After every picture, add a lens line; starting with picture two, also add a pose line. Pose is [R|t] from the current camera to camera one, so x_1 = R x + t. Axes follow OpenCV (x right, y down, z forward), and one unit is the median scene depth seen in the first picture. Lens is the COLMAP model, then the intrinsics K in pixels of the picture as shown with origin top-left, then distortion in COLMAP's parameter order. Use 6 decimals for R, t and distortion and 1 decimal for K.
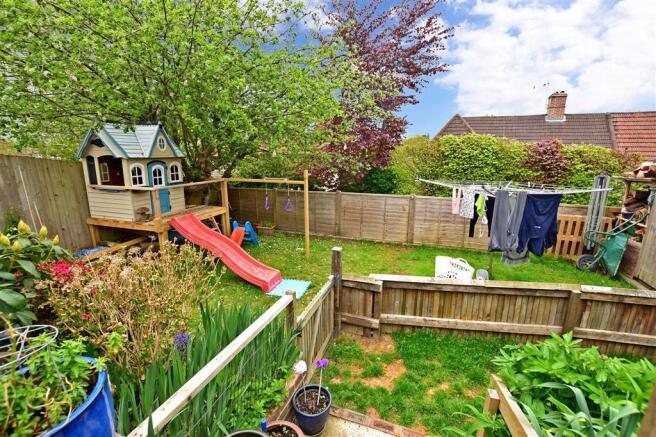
lens RADIAL K [[294.5, 0, 328.0], [0, 294.5, 218.5], [0, 0, 1]] dist [-0.028634, 0.000594]
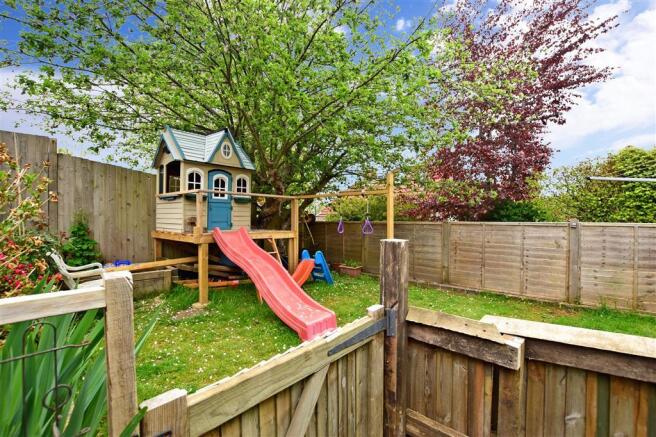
lens RADIAL K [[294.5, 0, 328.0], [0, 294.5, 218.5], [0, 0, 1]] dist [-0.028634, 0.000594]
pose [[0.922476, 0.002683, -0.386046, 0.059388], [-0.085986, 0.976284, -0.198683, 0.092768], [0.376358, 0.216475, 0.900829, 0.328941]]
